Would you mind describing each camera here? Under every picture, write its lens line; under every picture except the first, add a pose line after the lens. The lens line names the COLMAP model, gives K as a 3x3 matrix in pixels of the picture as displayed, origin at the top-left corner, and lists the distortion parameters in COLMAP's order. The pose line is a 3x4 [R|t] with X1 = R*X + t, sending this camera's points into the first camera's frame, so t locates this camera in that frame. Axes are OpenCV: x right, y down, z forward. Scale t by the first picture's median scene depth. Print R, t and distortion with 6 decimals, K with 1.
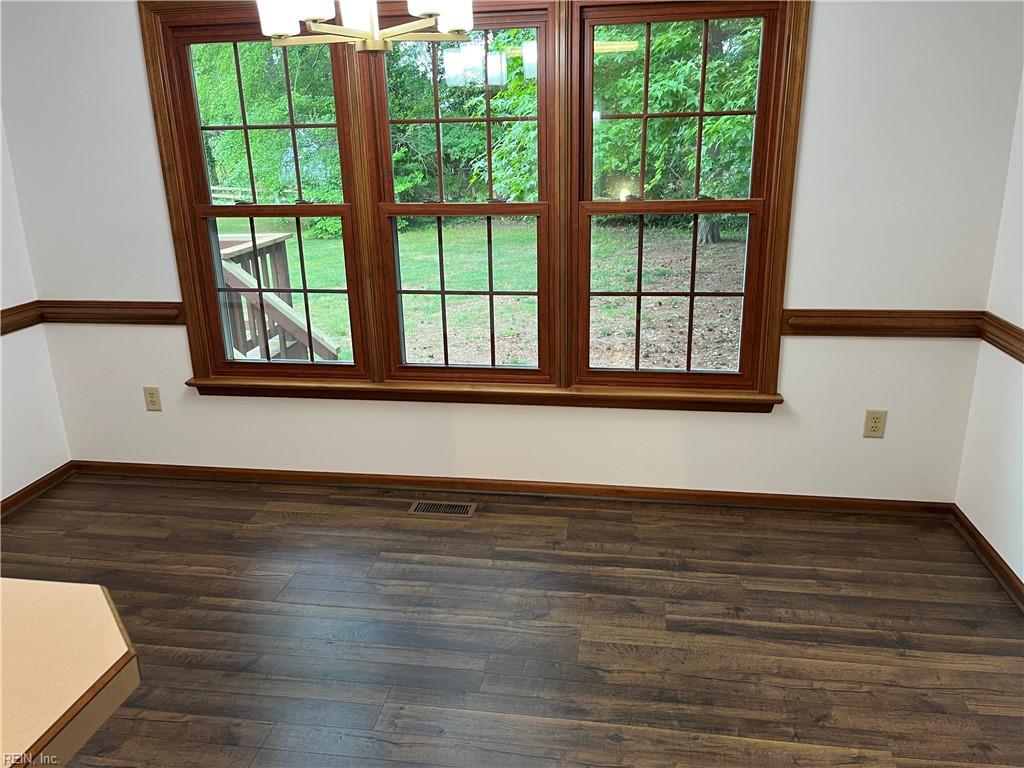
lens RADIAL K [[782.5, 0, 511.6], [0, 782.5, 382.7], [0, 0, 1]] dist [0.056068, -0.072013]
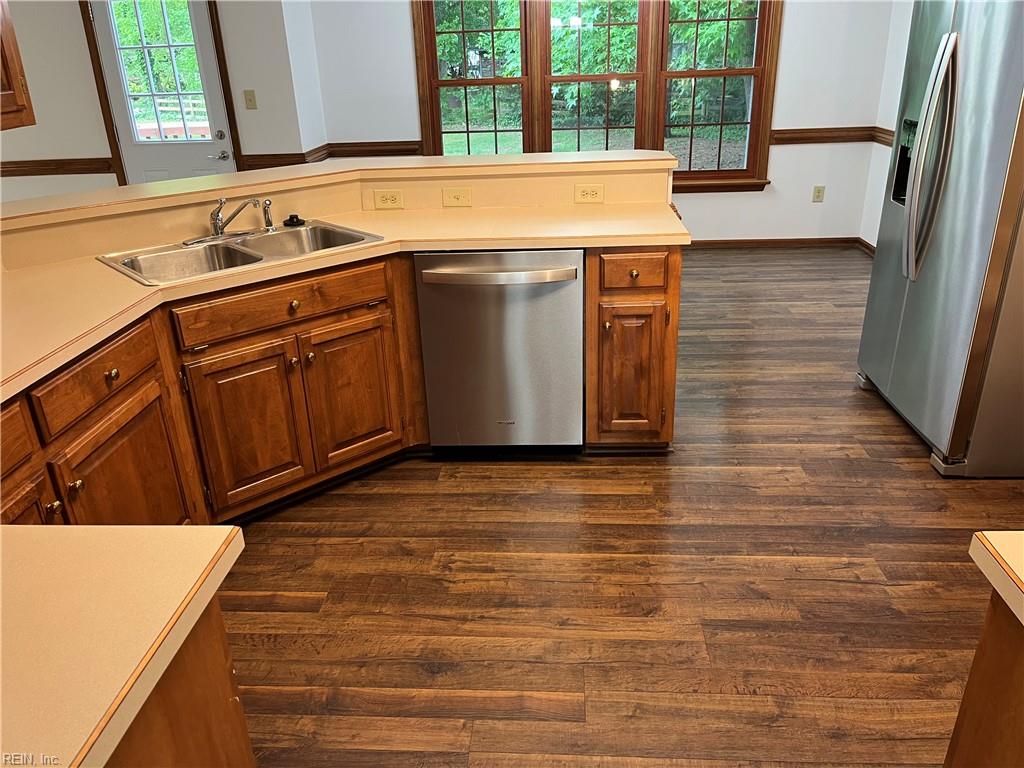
lens RADIAL K [[782.5, 0, 510.4], [0, 782.5, 391.0], [0, 0, 1]] dist [0.056068, -0.072013]
pose [[0.995207, -0.050827, 0.083541, -0.441485], [0.041744, 0.993373, 0.107086, 0.286766], [-0.088430, -0.103085, 0.990734, -0.827513]]
